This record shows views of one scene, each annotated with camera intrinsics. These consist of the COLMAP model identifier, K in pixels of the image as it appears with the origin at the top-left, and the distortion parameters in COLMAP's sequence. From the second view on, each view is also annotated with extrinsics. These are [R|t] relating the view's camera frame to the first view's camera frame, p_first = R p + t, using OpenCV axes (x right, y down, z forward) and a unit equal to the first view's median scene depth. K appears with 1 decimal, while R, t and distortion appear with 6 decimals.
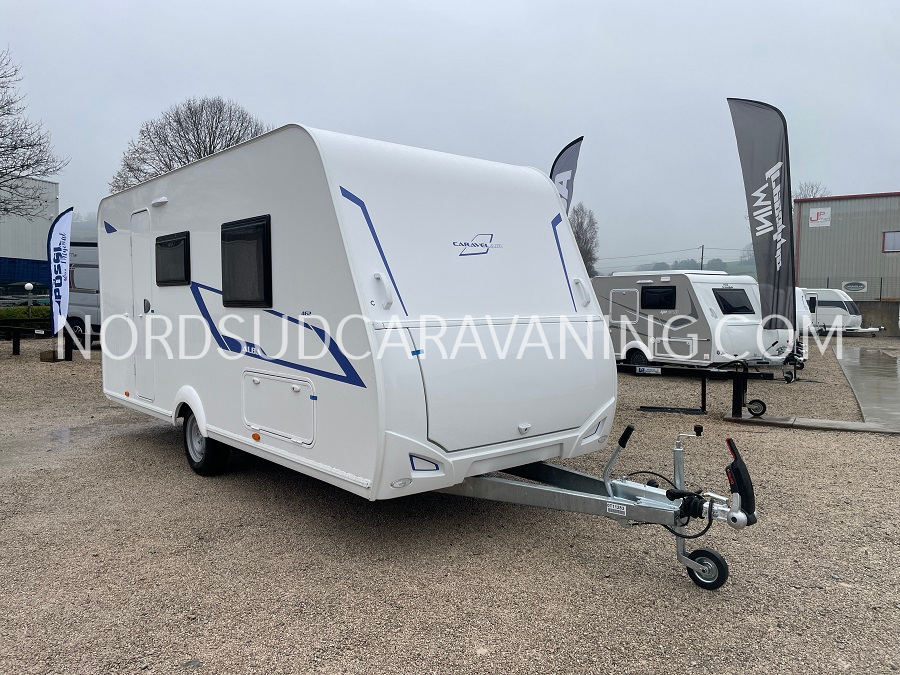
lens RADIAL K [[712.2, 0, 450.0], [0, 712.2, 337.5], [0, 0, 1]] dist [0.070328, -0.001206]
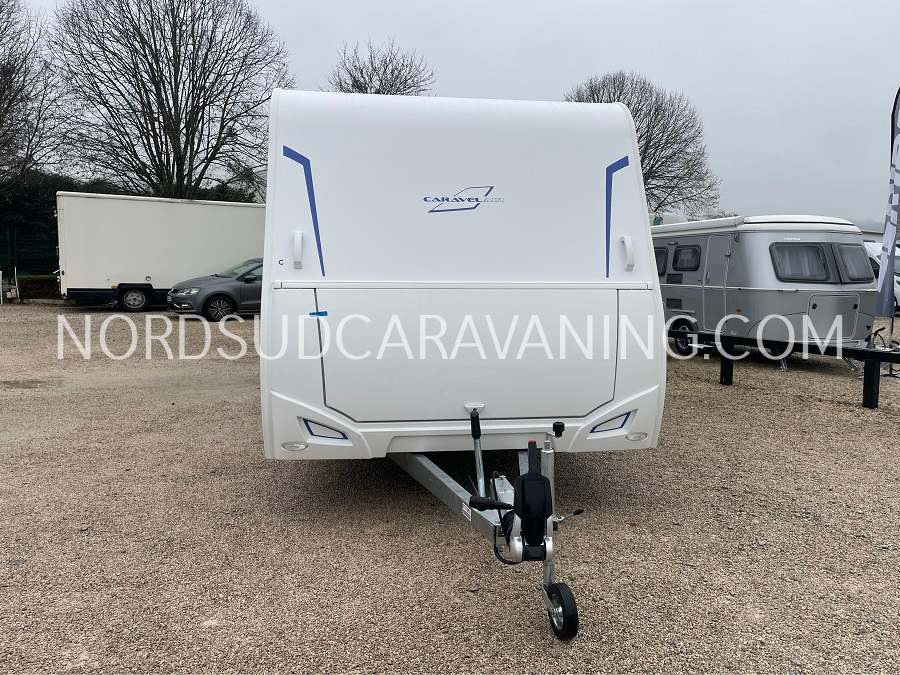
lens RADIAL K [[707.2, 0, 450.0], [0, 707.2, 337.5], [0, 0, 1]] dist [0.044984, -0.004204]
pose [[0.837772, 0.057191, -0.543016, 0.588659], [-0.036001, 0.998121, 0.049581, -0.001311], [0.544832, -0.021988, 0.838257, 0.281379]]
